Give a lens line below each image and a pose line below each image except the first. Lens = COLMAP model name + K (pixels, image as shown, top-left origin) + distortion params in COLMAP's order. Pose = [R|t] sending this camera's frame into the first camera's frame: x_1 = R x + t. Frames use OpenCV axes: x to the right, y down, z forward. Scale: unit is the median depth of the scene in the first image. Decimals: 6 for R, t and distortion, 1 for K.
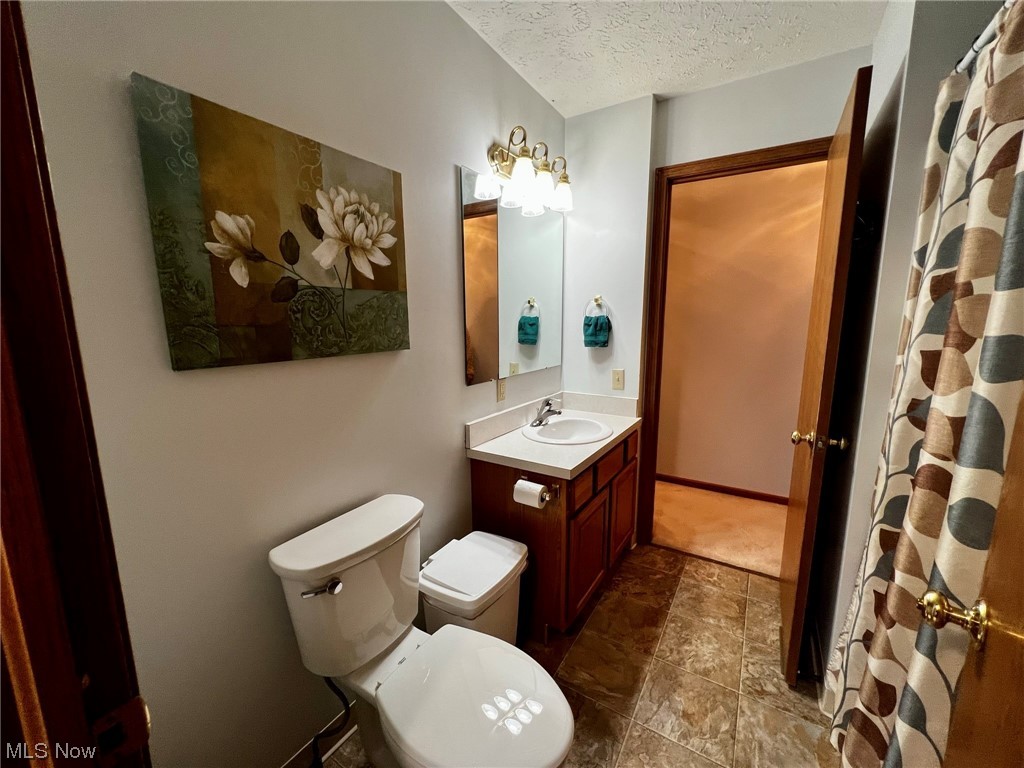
lens RADIAL K [[410.5, 0, 510.1], [0, 410.5, 385.9], [0, 0, 1]] dist [-0.000347, -0.001051]
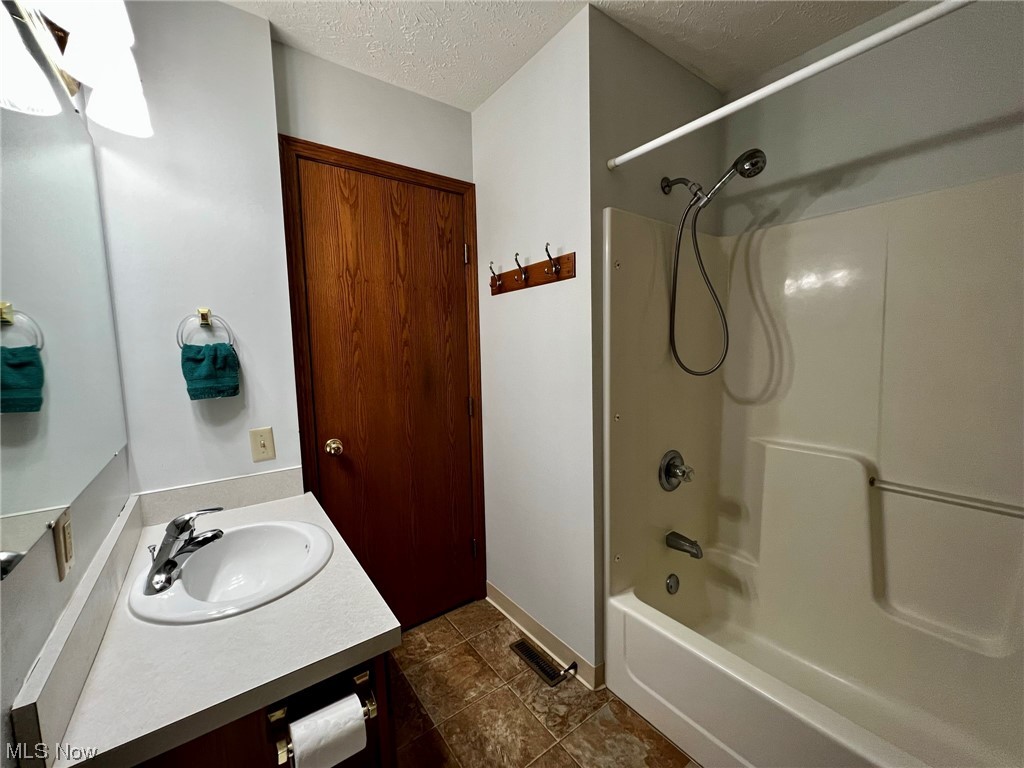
lens RADIAL K [[410.5, 0, 512.0], [0, 410.5, 387.8], [0, 0, 1]] dist [-0.000347, -0.001051]
pose [[0.367406, -0.099026, 0.924774, -0.184182], [0.170520, 0.984633, 0.037689, -0.066257], [-0.914295, 0.143846, 0.378646, 0.448230]]
